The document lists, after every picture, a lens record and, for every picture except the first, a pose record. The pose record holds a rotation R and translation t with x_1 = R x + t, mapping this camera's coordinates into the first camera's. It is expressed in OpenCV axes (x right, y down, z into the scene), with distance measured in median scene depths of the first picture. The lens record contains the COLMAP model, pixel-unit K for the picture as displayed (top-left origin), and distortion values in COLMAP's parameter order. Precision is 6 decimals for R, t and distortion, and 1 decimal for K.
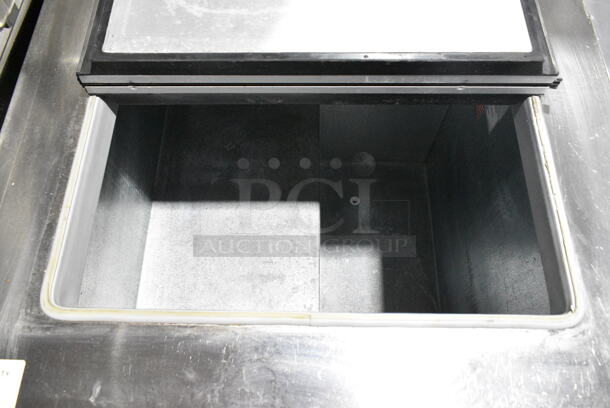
lens RADIAL K [[490.4, 0, 305.0], [0, 490.4, 204.0], [0, 0, 1]] dist [-0.005240, -0.001584]
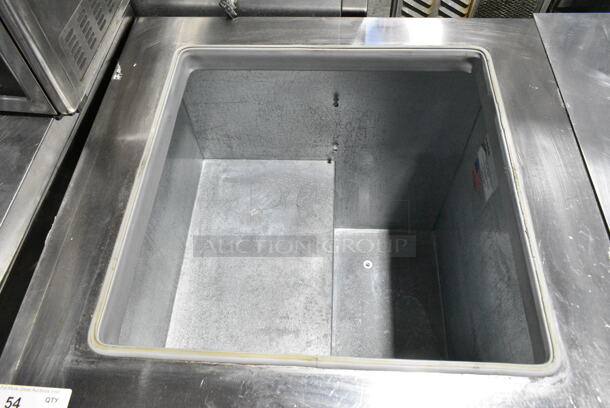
lens RADIAL K [[469.8, 0, 305.0], [0, 469.8, 204.0], [0, 0, 1]] dist [-0.005955, -0.003559]
pose [[0.998875, 0.015823, -0.044707, 0.024644], [-0.021844, 0.990249, -0.137588, 0.021224], [0.042094, 0.138410, 0.989480, -0.130789]]
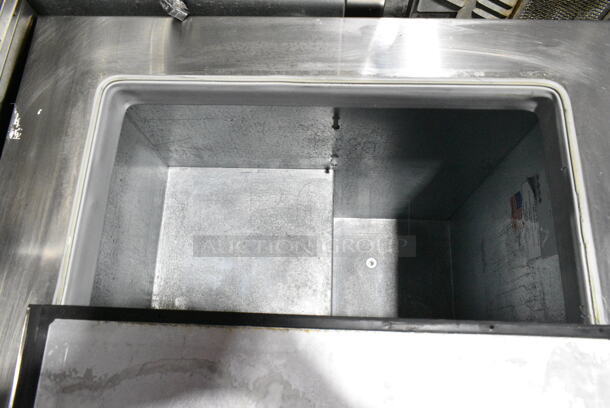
lens RADIAL K [[469.8, 0, 305.0], [0, 469.8, 204.0], [0, 0, 1]] dist [-0.005955, -0.003559]
pose [[0.999269, 0.011644, -0.036415, 0.019462], [-0.007303, 0.993089, 0.117135, -0.595303], [0.037527, -0.116784, 0.992448, 0.302386]]
